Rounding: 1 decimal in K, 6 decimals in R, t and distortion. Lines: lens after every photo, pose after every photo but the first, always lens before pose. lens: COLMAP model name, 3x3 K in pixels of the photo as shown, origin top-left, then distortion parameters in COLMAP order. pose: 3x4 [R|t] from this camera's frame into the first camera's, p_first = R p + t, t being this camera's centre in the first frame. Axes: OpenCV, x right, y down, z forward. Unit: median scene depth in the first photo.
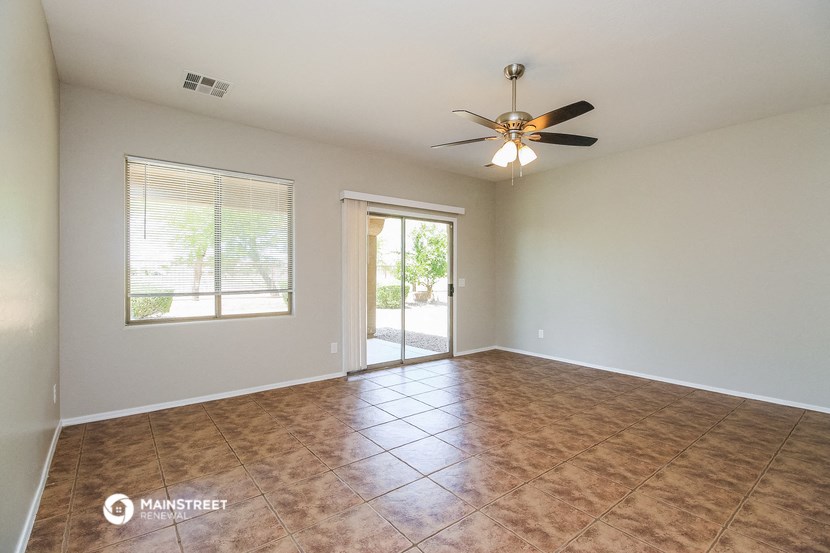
lens RADIAL K [[385.2, 0, 419.9], [0, 385.2, 277.1], [0, 0, 1]] dist [0.010400, -0.001342]
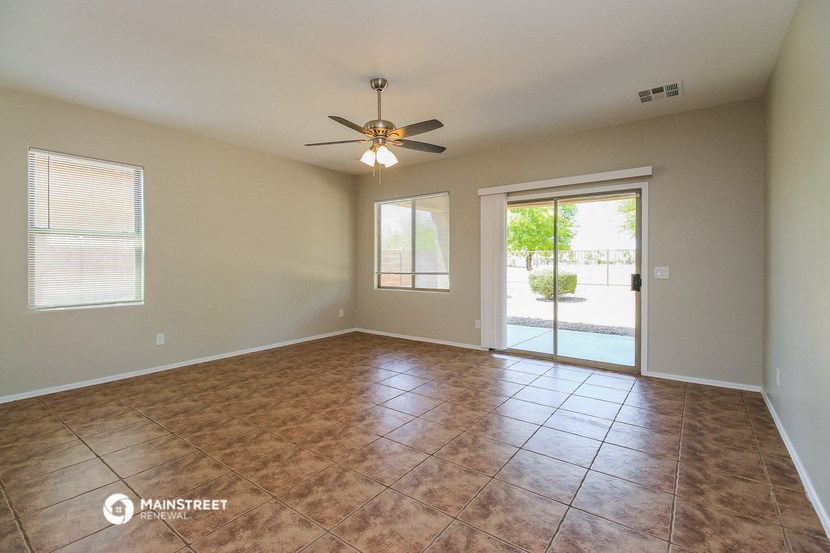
lens RADIAL K [[385.2, 0, 418.8], [0, 385.2, 268.4], [0, 0, 1]] dist [0.010400, -0.001342]
pose [[0.245652, 0.009083, -0.969315, 0.865274], [-0.010426, 0.999923, 0.006728, 0.008052], [0.969302, 0.008453, 0.245728, 0.528157]]
